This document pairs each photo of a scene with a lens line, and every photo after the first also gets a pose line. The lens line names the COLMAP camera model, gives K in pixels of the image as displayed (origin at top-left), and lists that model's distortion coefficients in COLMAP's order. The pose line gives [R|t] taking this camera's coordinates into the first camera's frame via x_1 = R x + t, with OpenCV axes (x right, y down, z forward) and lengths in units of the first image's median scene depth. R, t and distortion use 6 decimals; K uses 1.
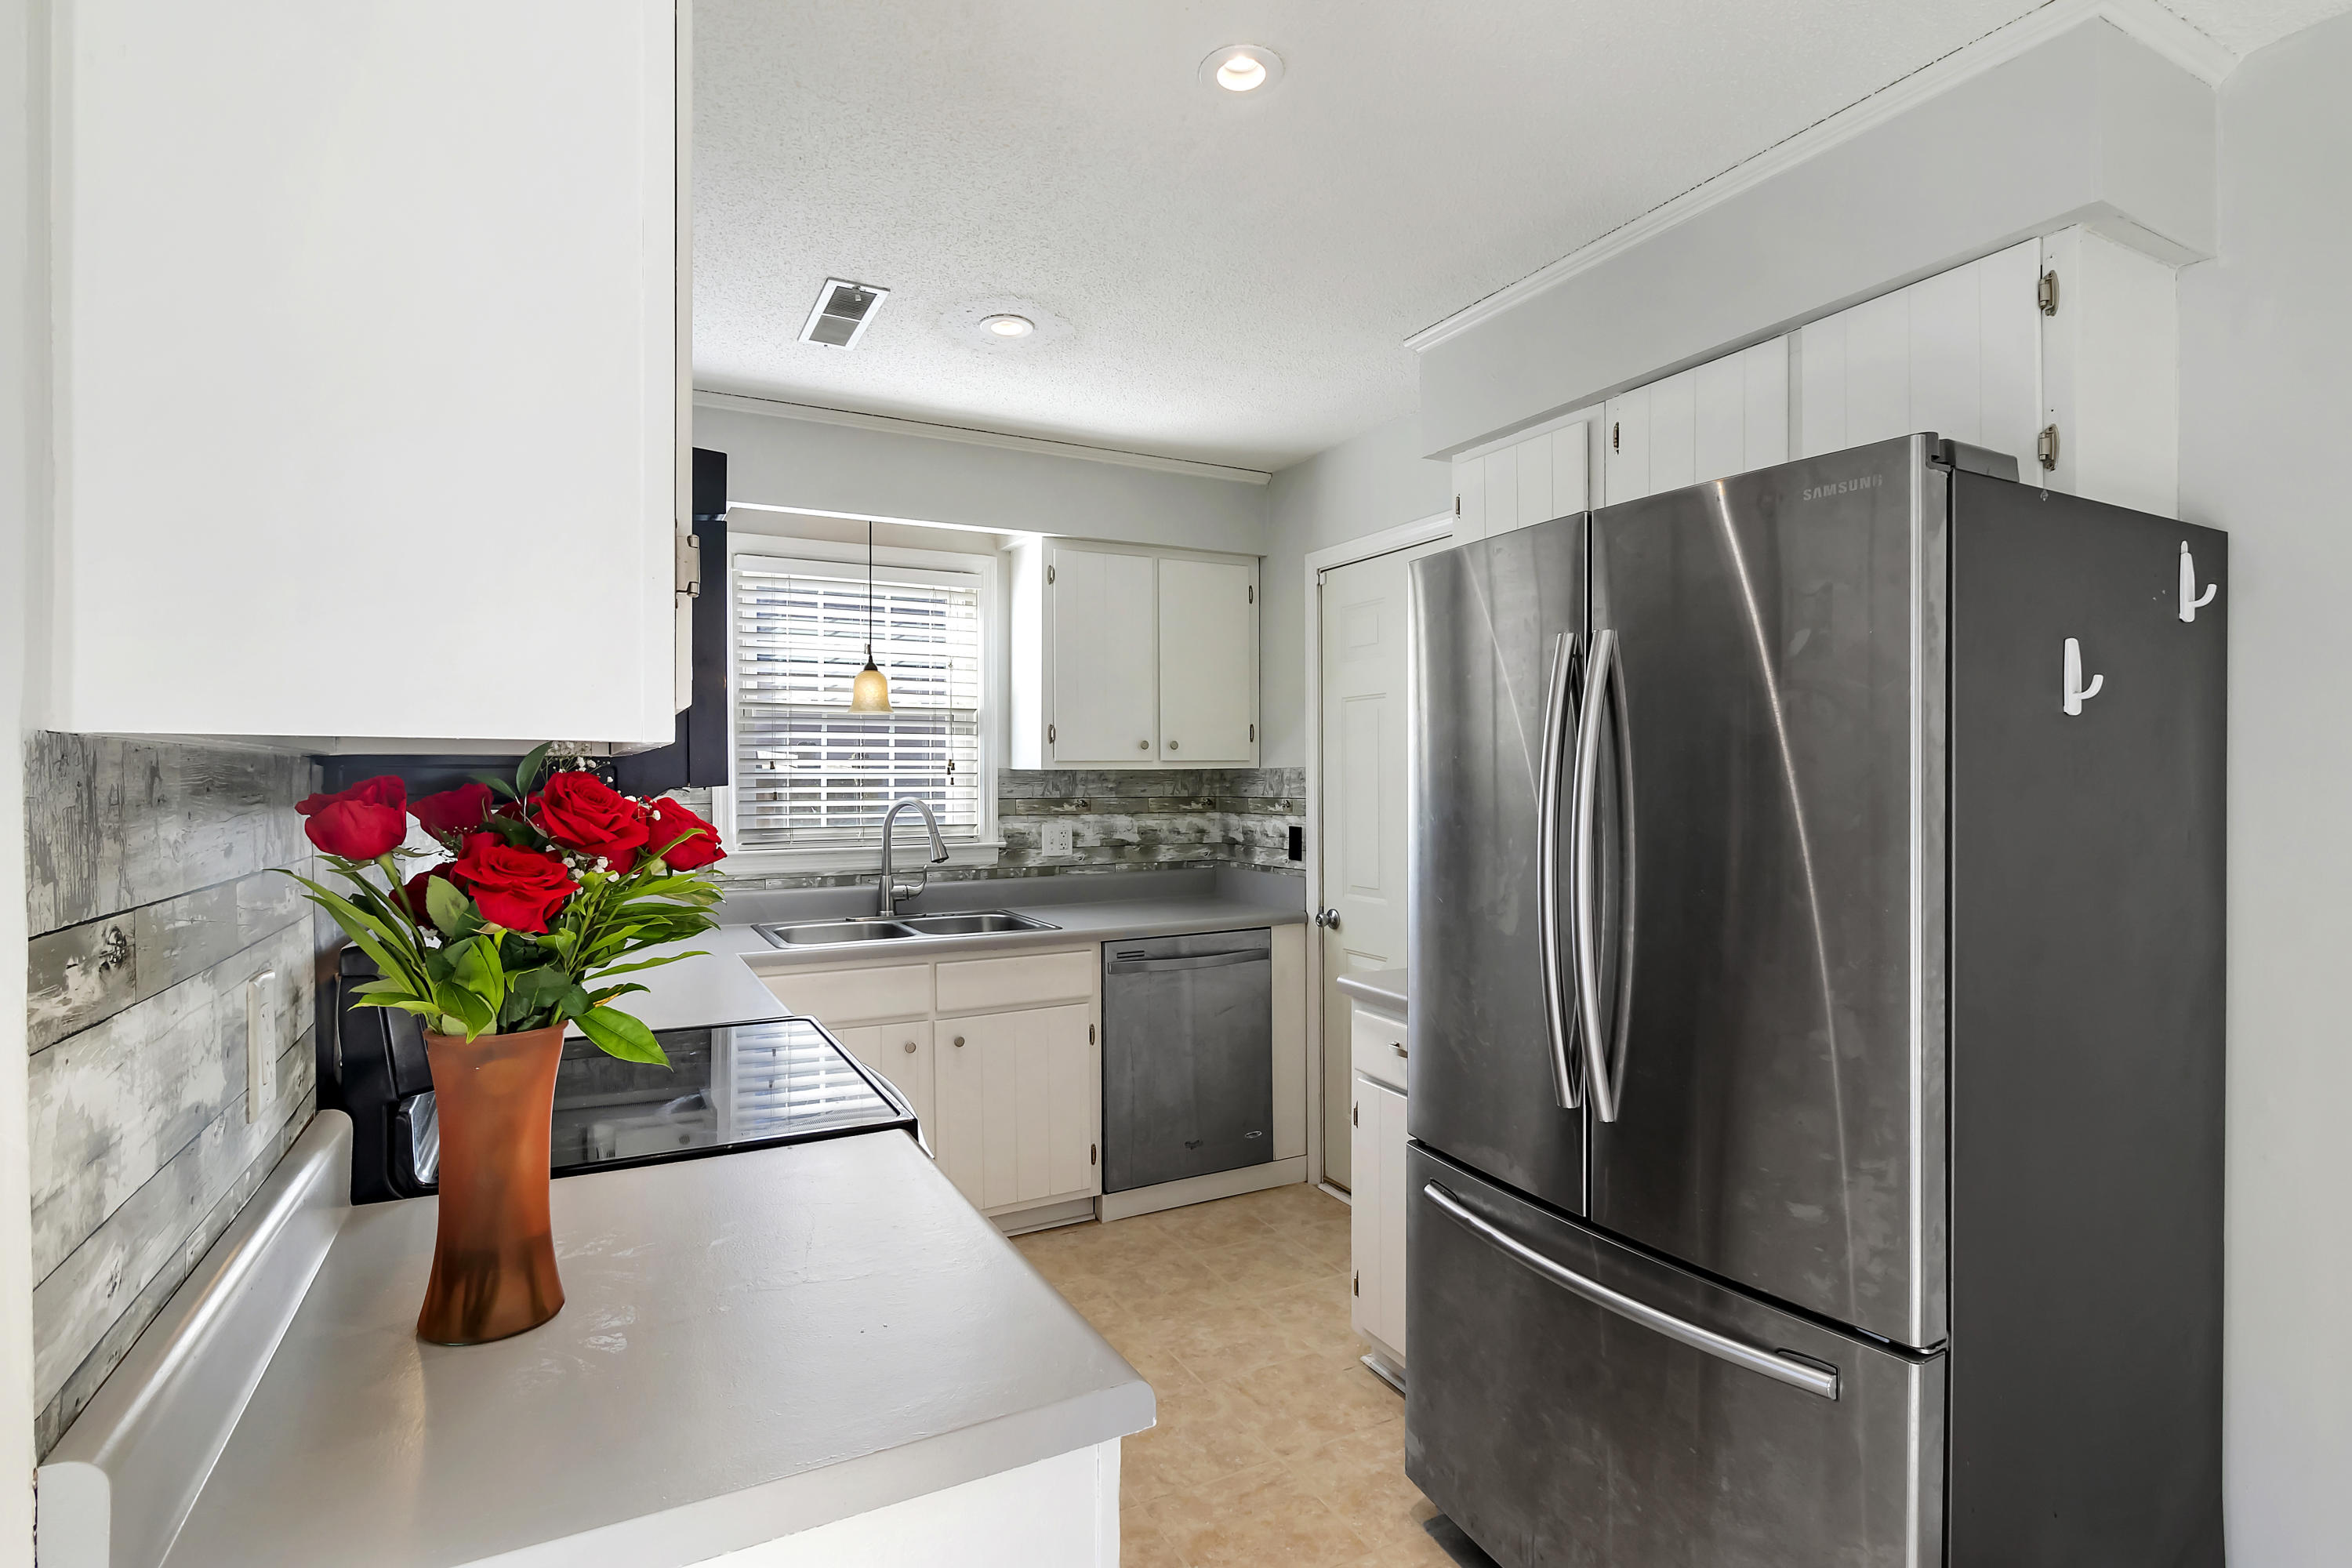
lens RADIAL K [[1138.5, 0, 1176.0], [0, 1138.5, 784.0], [0, 0, 1]] dist [-0.000263, -0.000004]
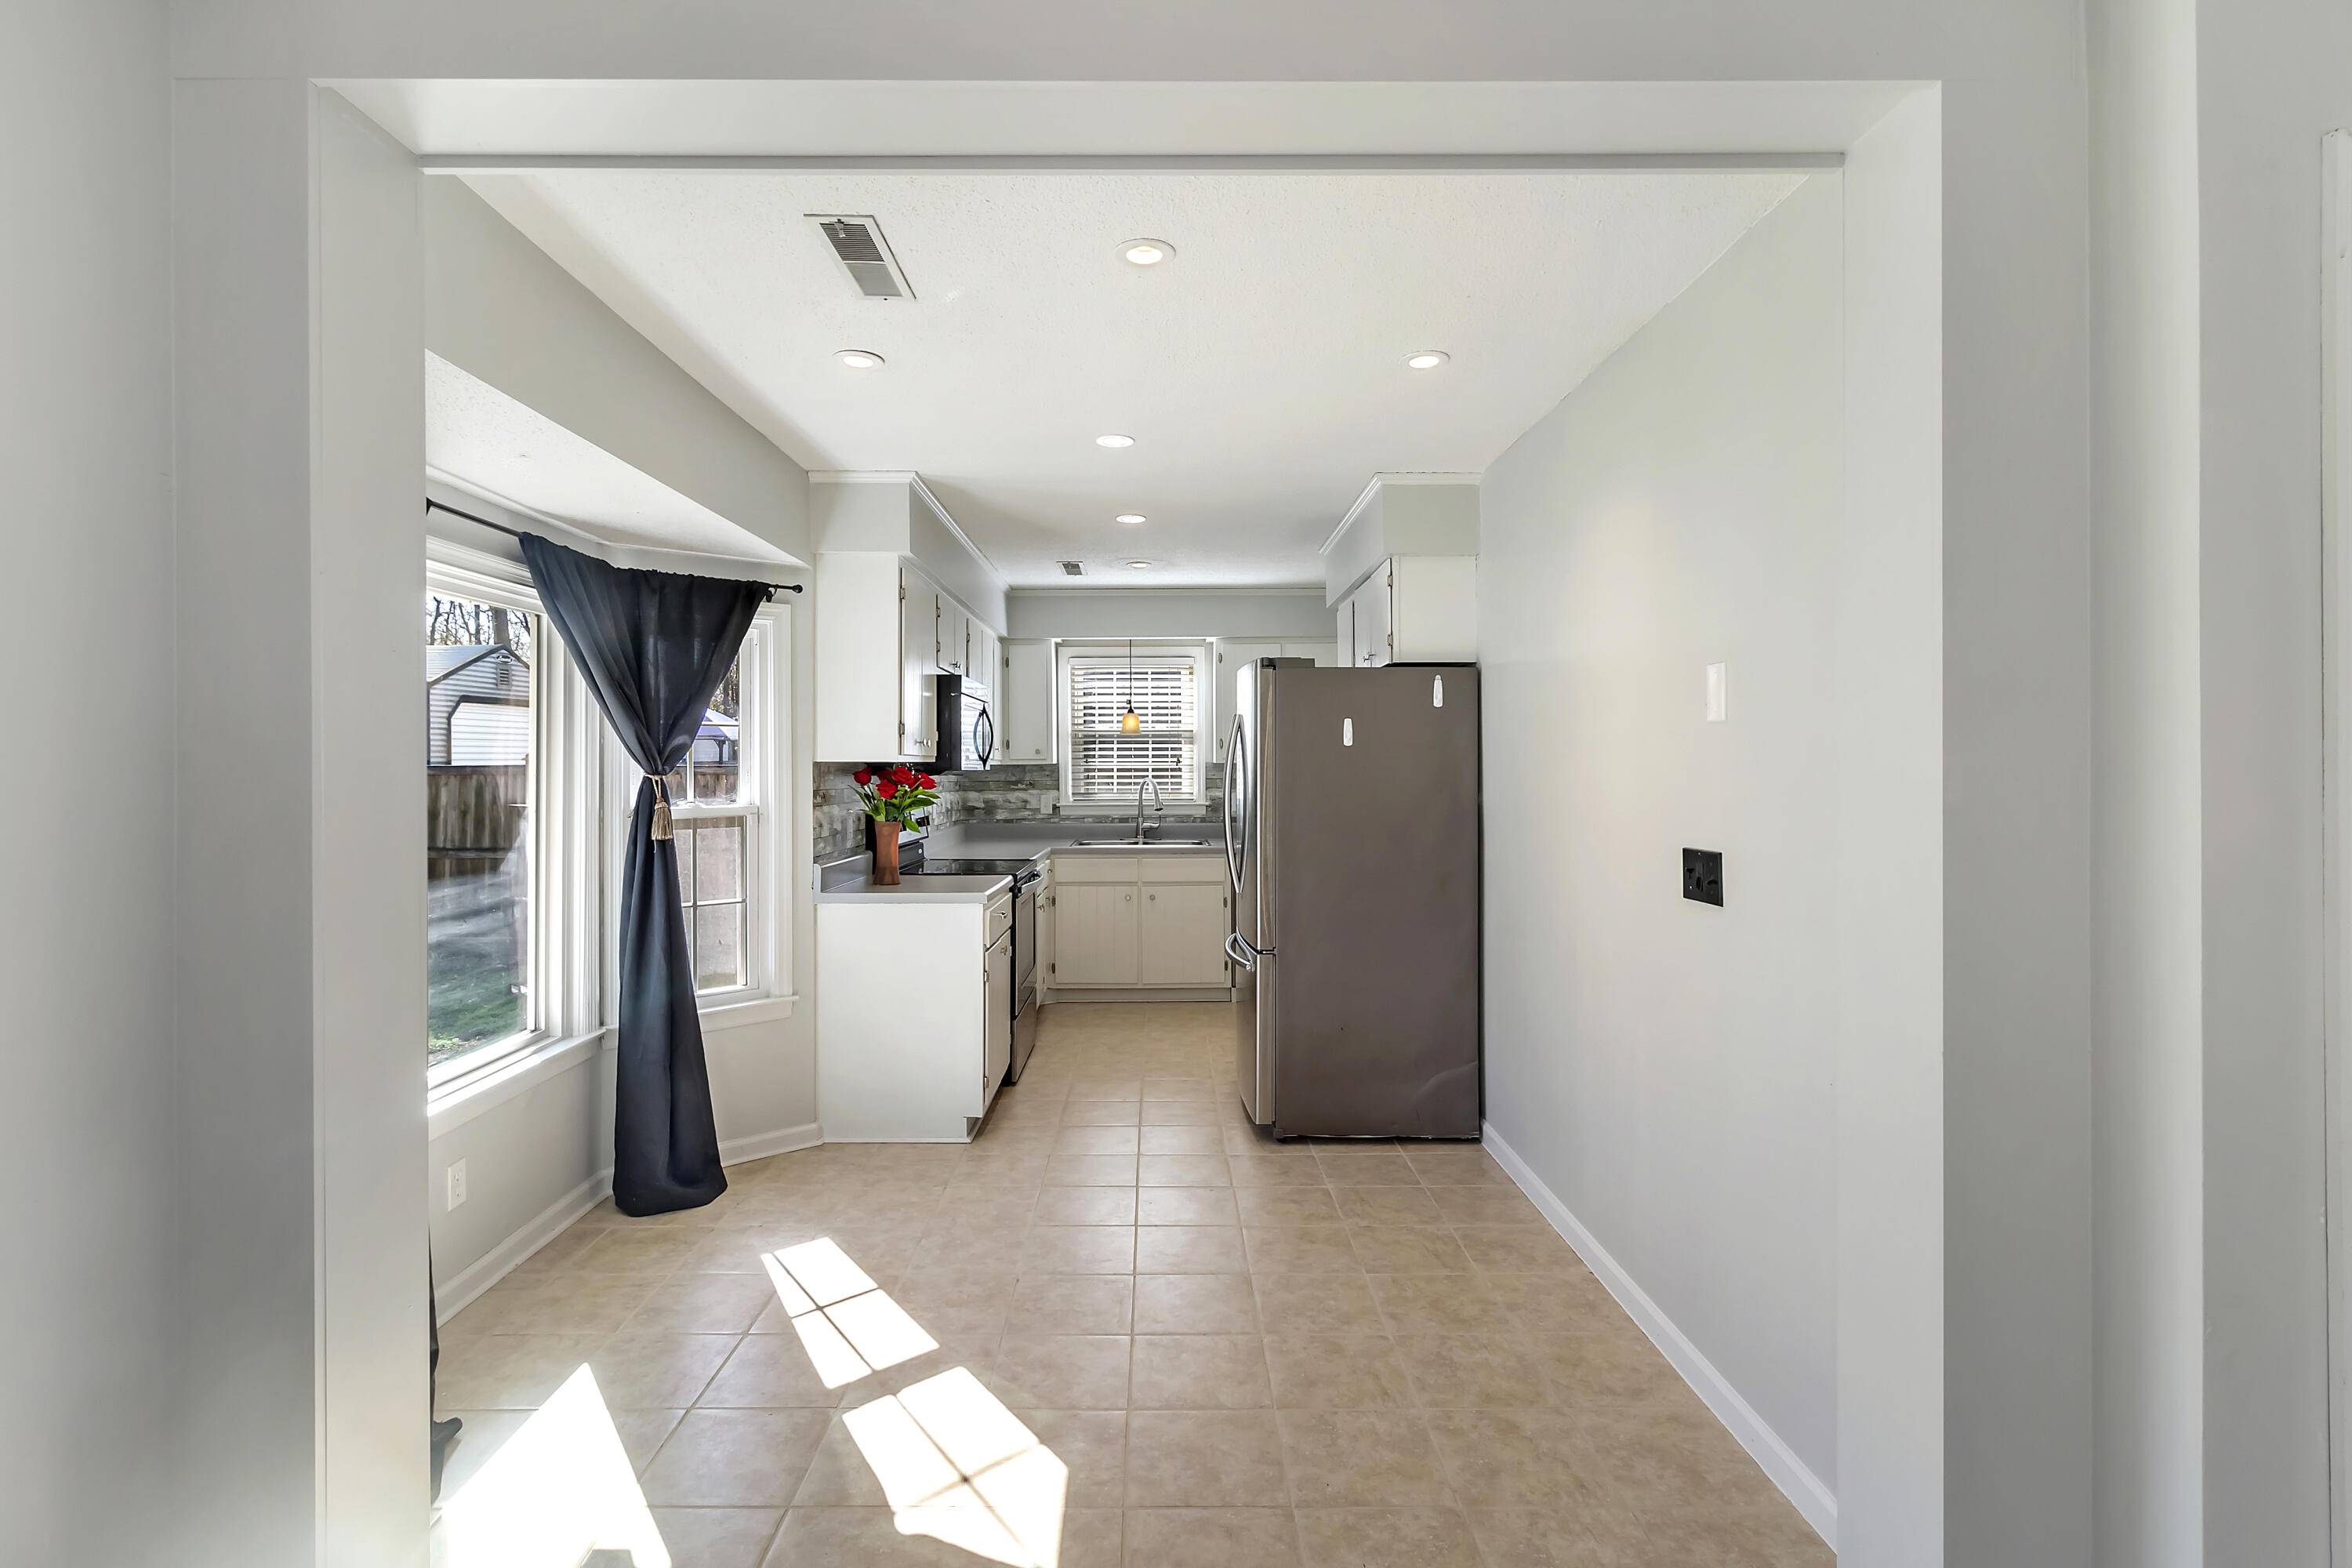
lens RADIAL K [[1109.6, 0, 1168.5], [0, 1109.6, 754.9], [0, 0, 1]] dist [0.007585, 0.000363]
pose [[0.887830, -0.007621, -0.460109, 0.616758], [0.000109, 0.999866, -0.016350, 0.003862], [0.460172, 0.014466, 0.887712, -0.614316]]
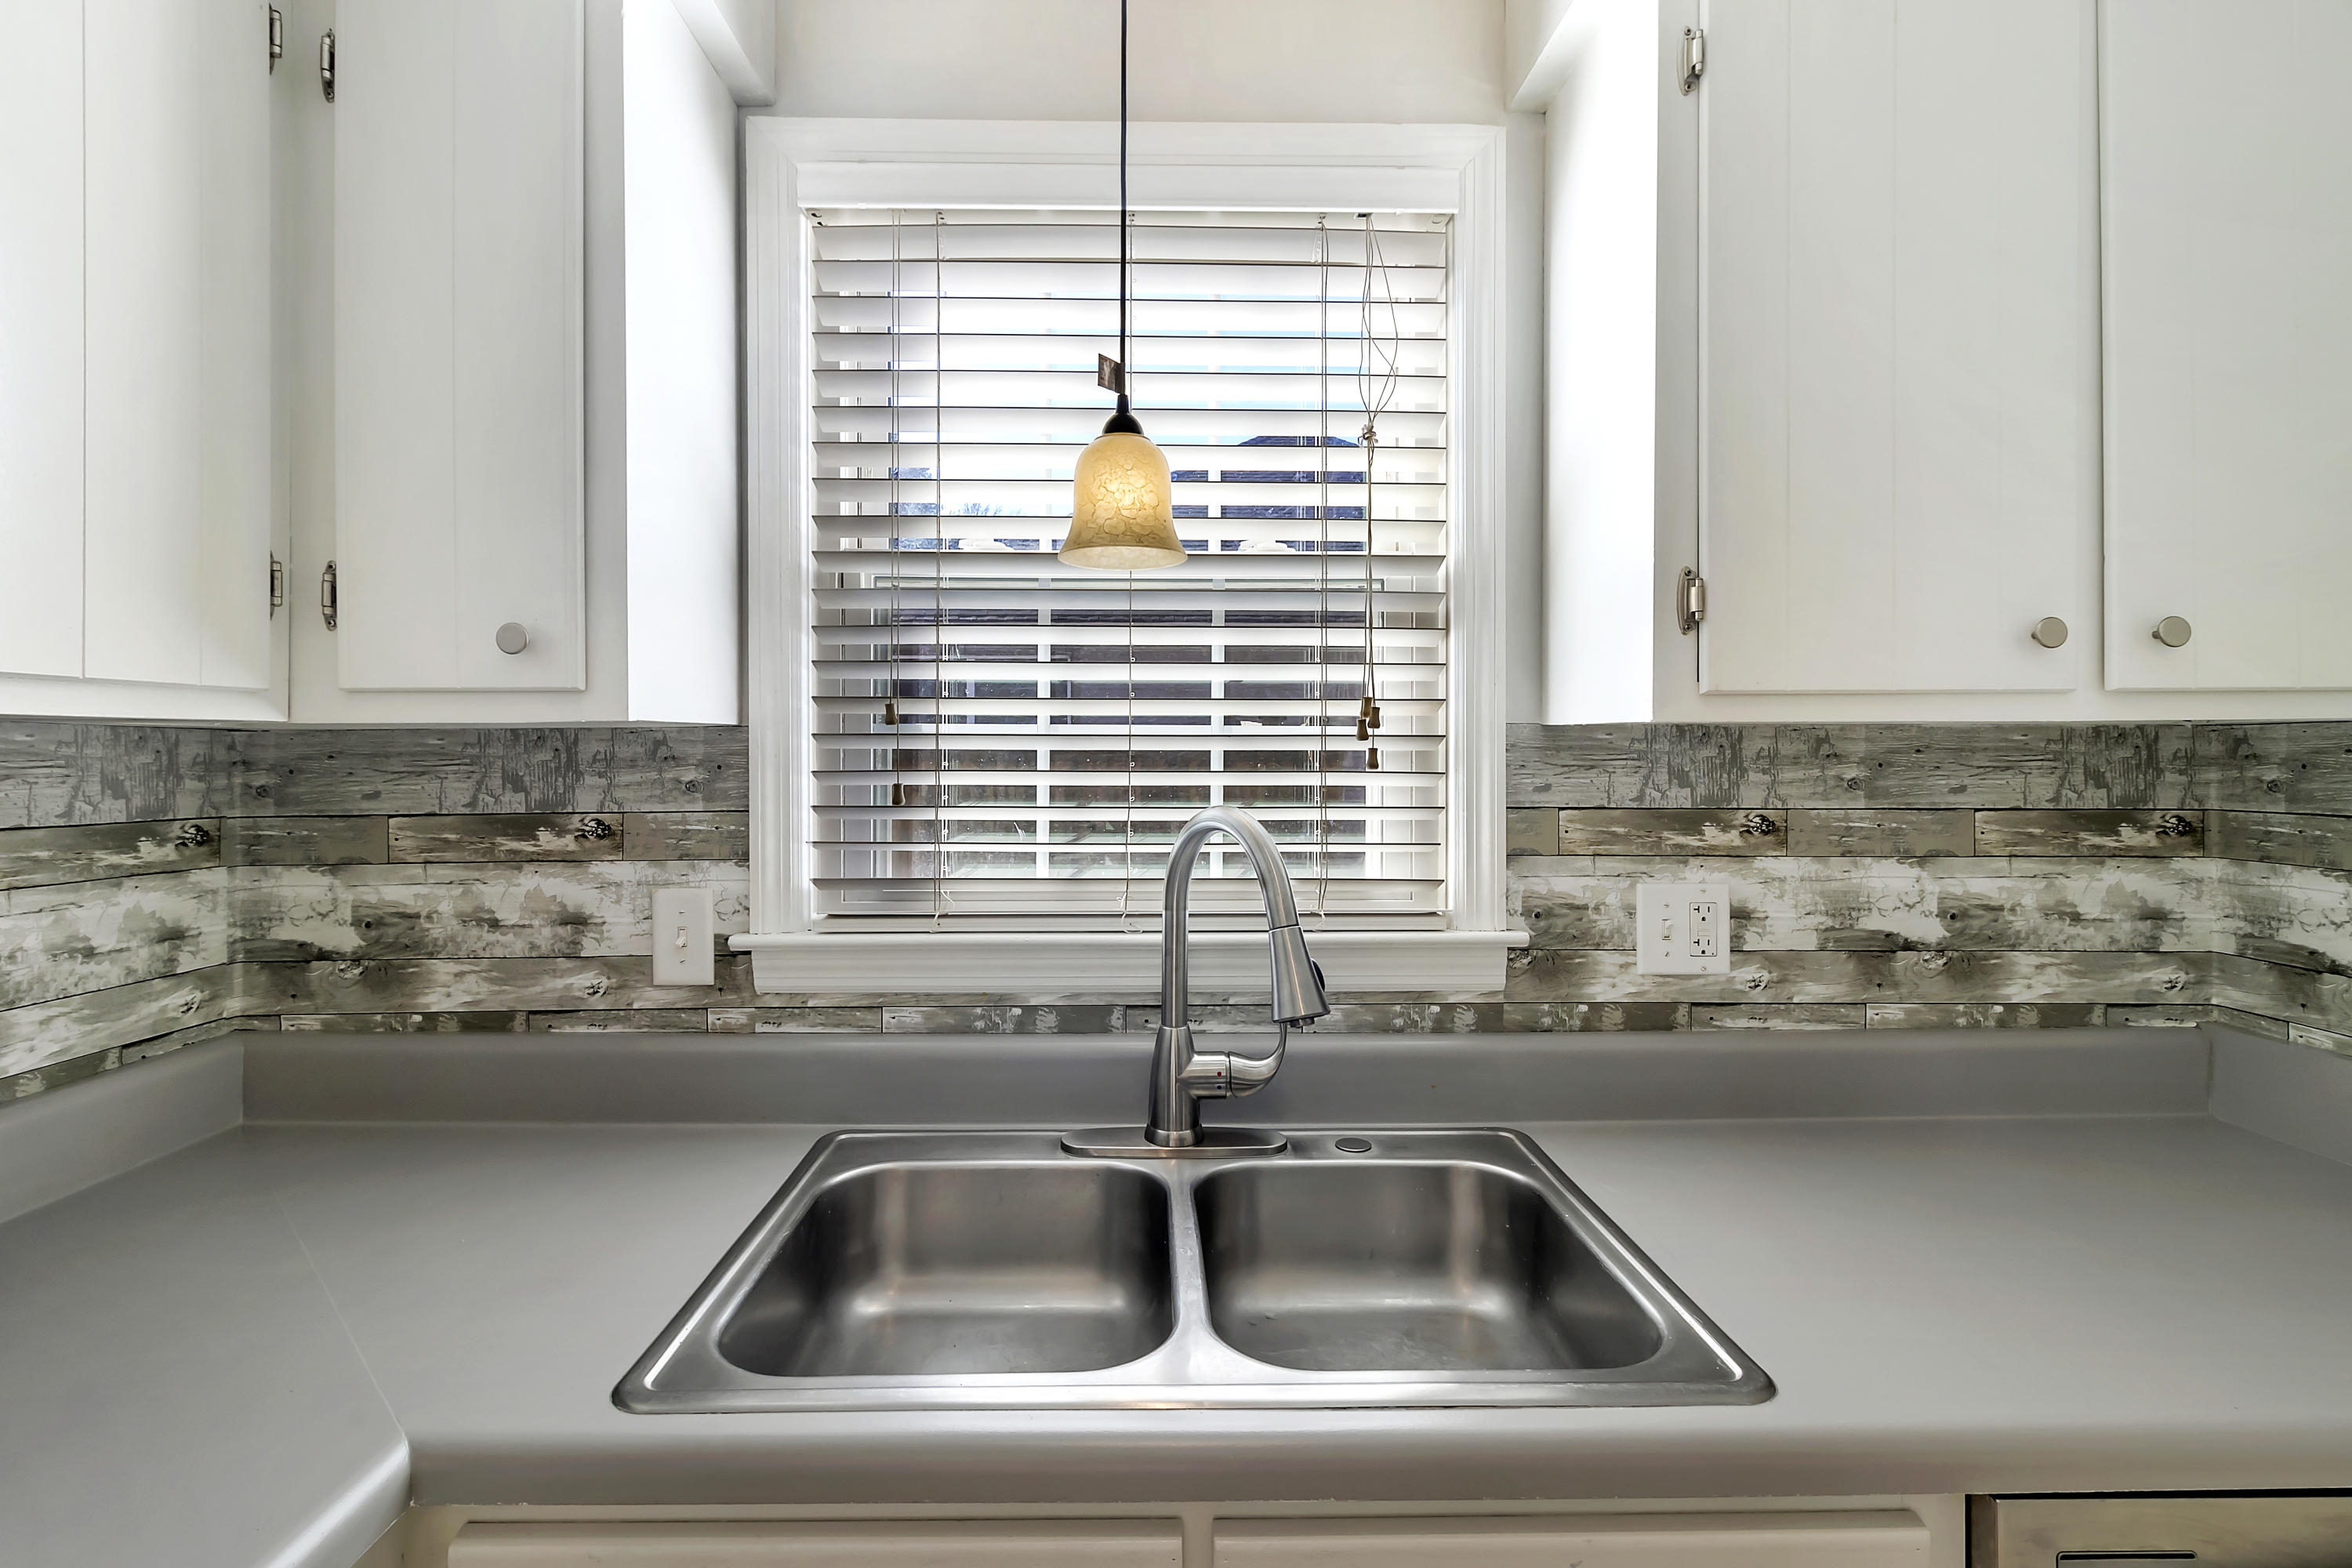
lens RADIAL K [[1109.6, 0, 1168.5], [0, 1109.6, 754.9], [0, 0, 1]] dist [0.007585, 0.000363]
pose [[0.890475, 0.004845, -0.455006, -0.093759], [-0.006072, 0.999981, -0.001236, -0.002740], [0.454992, 0.003863, 0.890487, 0.651011]]
